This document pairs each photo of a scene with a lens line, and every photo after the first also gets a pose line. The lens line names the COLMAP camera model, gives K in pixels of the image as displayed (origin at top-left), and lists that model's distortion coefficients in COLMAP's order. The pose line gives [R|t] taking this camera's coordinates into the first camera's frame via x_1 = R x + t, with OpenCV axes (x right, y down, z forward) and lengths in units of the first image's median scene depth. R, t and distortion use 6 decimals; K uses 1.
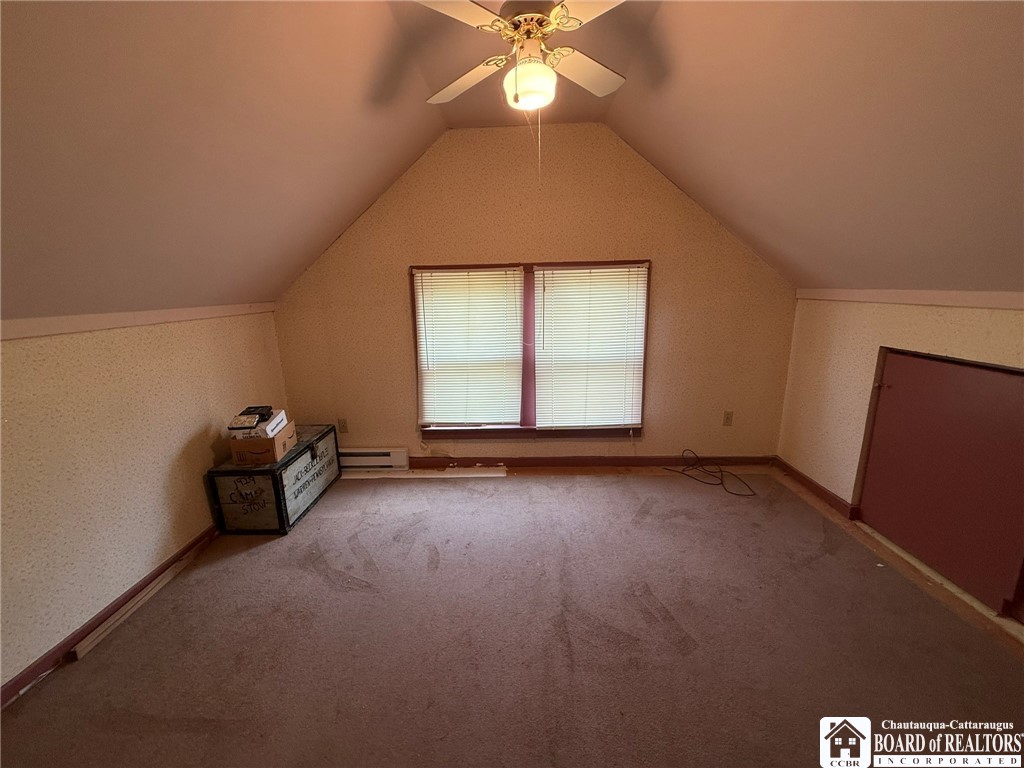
lens RADIAL K [[408.9, 0, 511.2], [0, 408.9, 384.7], [0, 0, 1]] dist [0.000293, -0.000154]
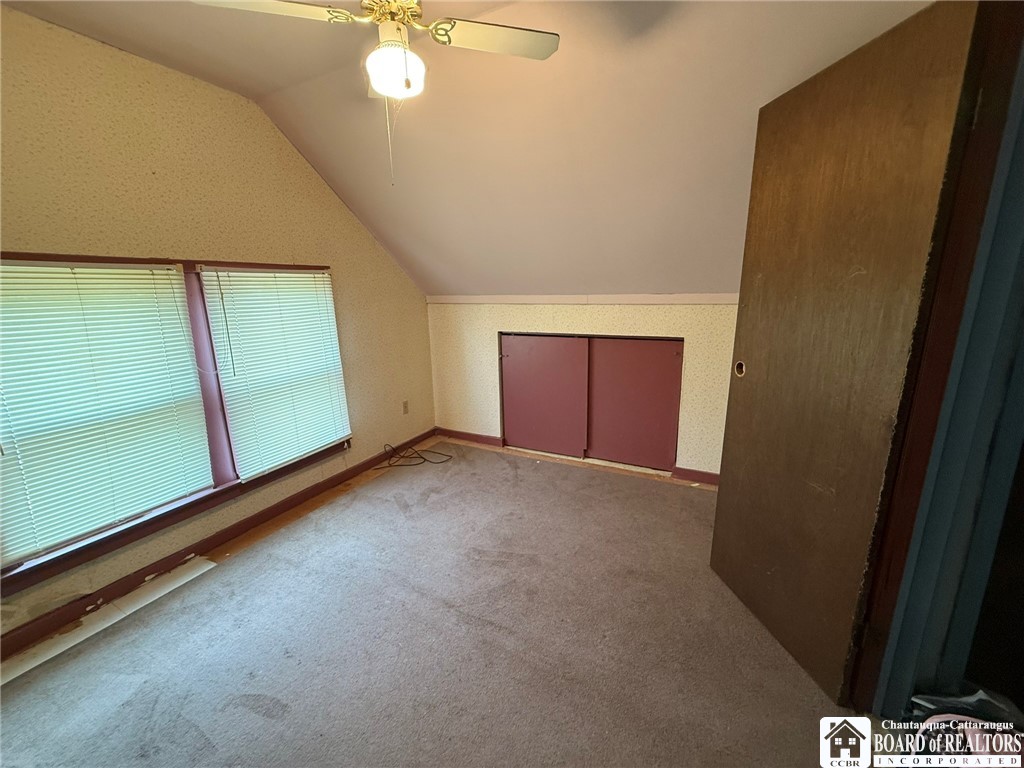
lens RADIAL K [[408.9, 0, 517.9], [0, 408.9, 380.3], [0, 0, 1]] dist [0.000293, -0.000154]
pose [[0.419638, -0.185083, 0.888622, -0.369256], [0.210838, 0.972090, 0.102903, -0.045276], [-0.882866, 0.144173, 0.446948, 0.200230]]
